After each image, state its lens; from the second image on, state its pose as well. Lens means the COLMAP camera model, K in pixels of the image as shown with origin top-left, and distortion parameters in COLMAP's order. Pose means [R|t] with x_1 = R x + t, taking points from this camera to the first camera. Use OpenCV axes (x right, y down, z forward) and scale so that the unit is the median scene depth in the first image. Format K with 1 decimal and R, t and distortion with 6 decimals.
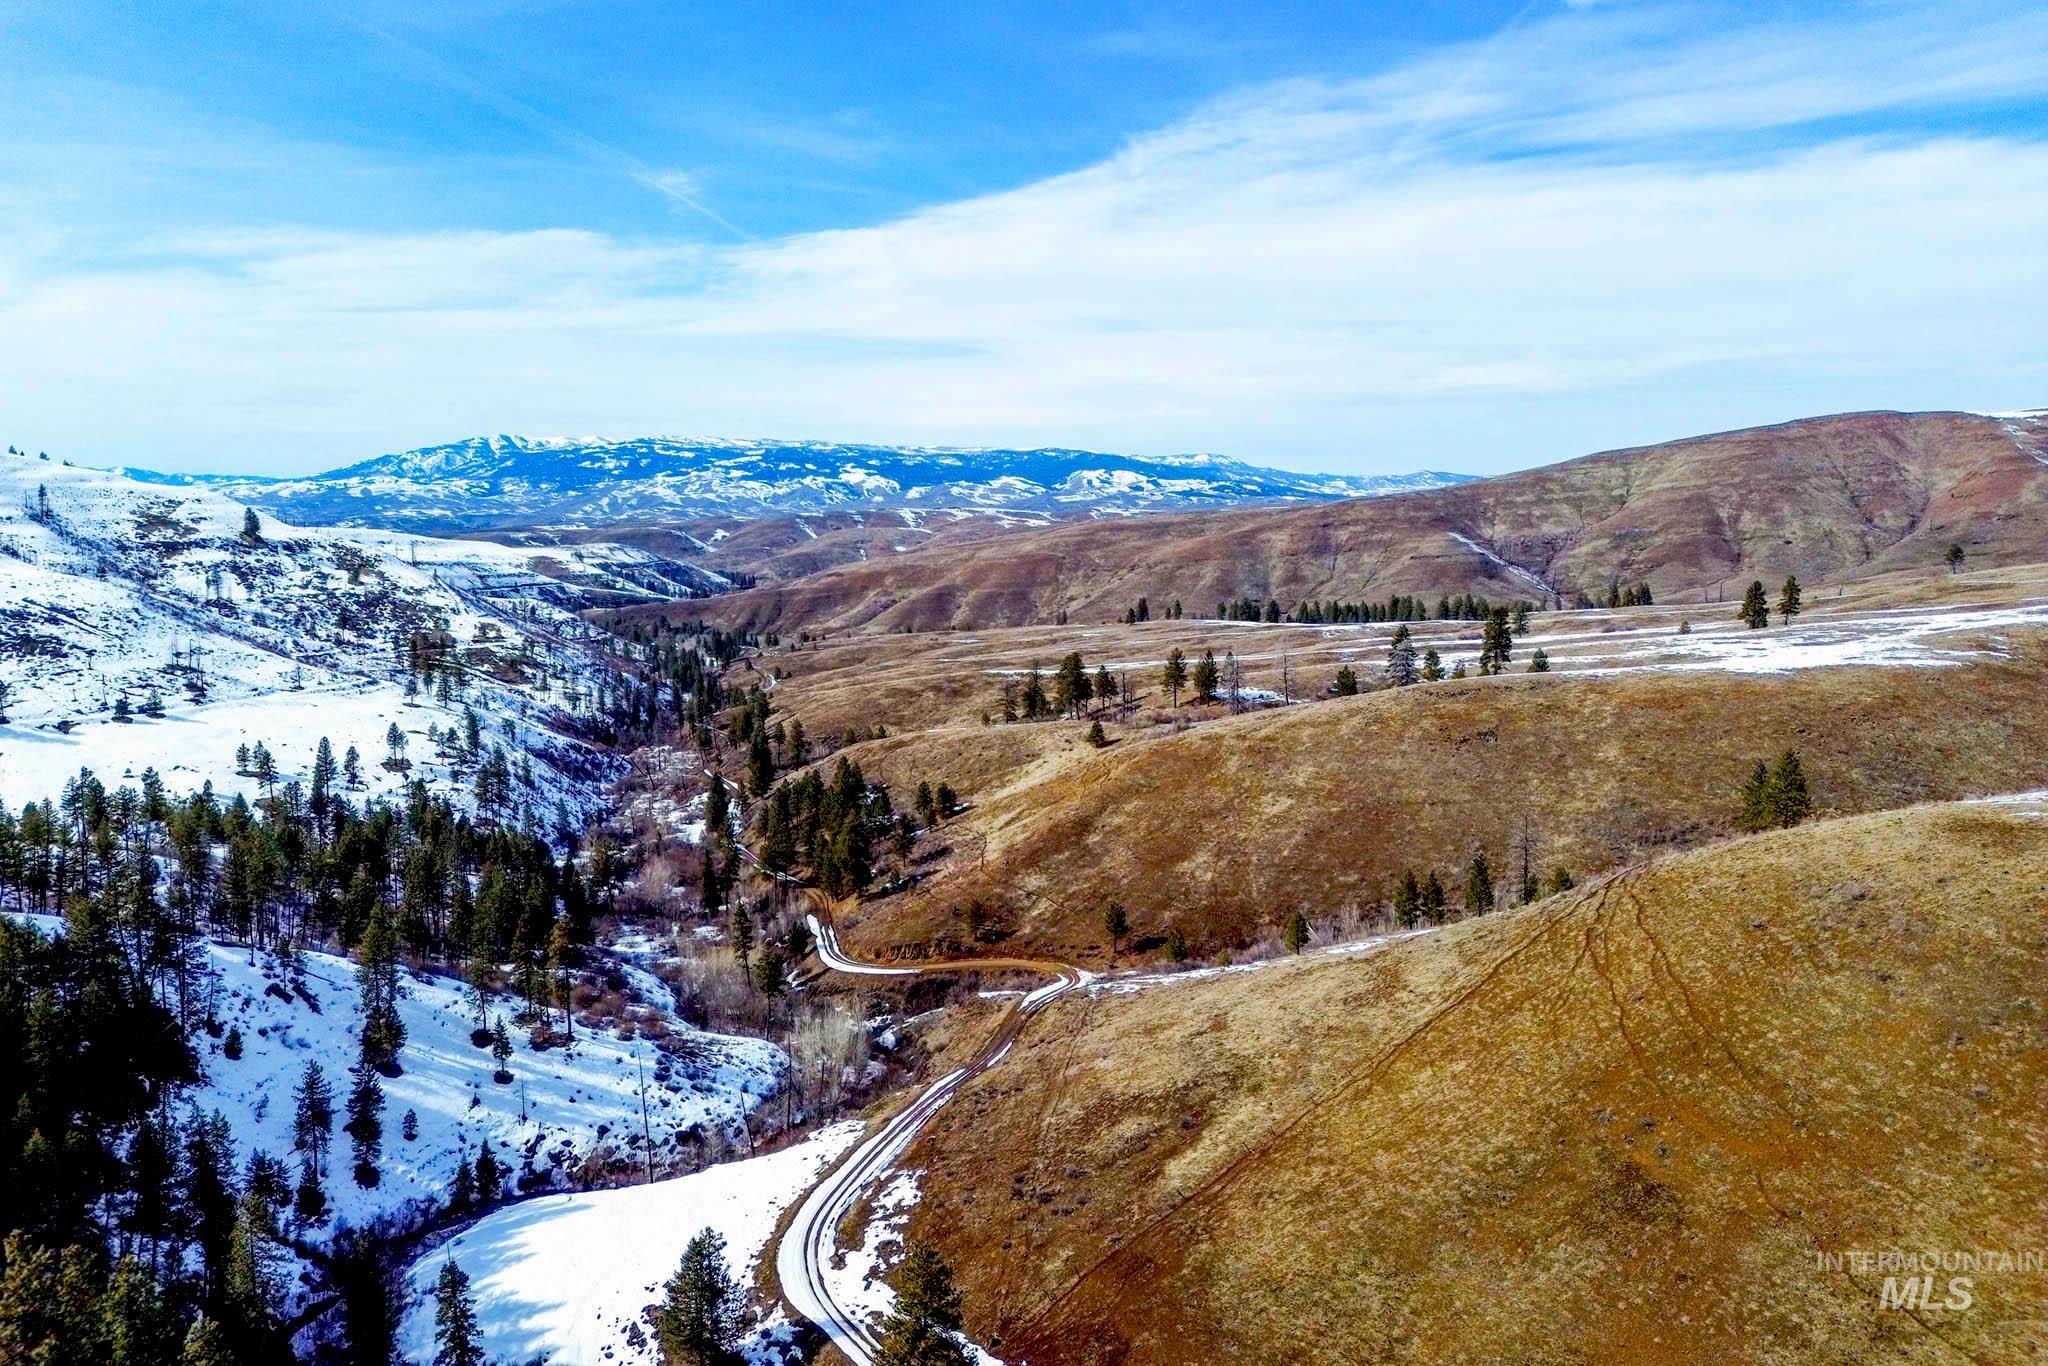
lens RADIAL K [[1437.8, 0, 1015.1], [0, 1437.8, 709.0], [0, 0, 1]] dist [0.088854, -0.093401]
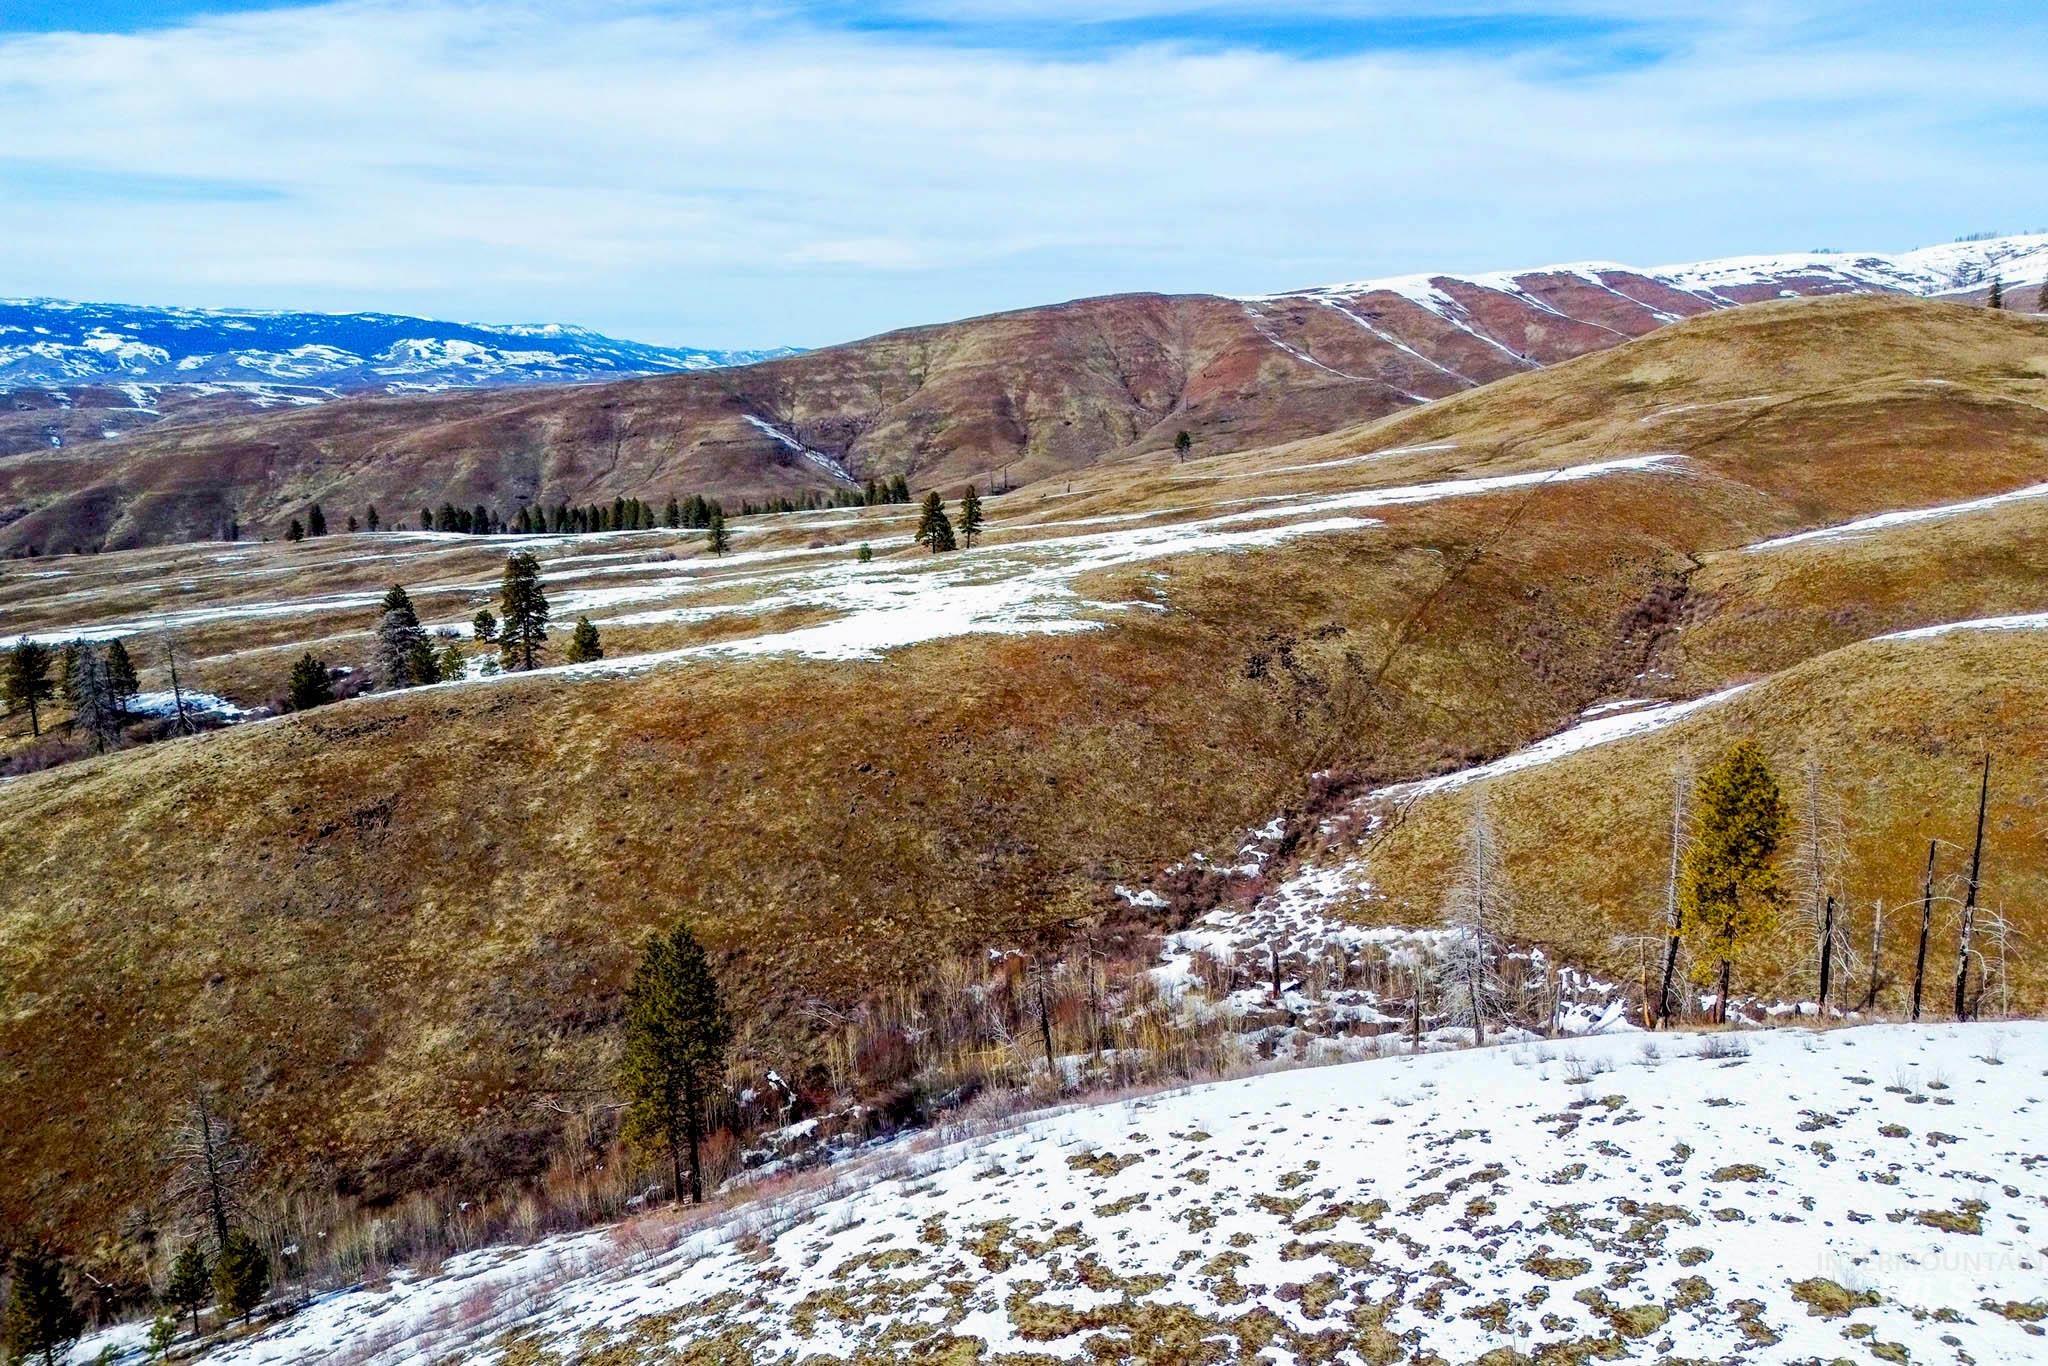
lens RADIAL K [[1437.8, 0, 1015.1], [0, 1437.8, 709.0], [0, 0, 1]] dist [0.088854, -0.093401]
pose [[0.912686, -0.093781, 0.397754, 0.072515], [0.060548, 0.993602, 0.095336, -0.013616], [-0.404150, -0.062929, 0.912525, 0.084019]]
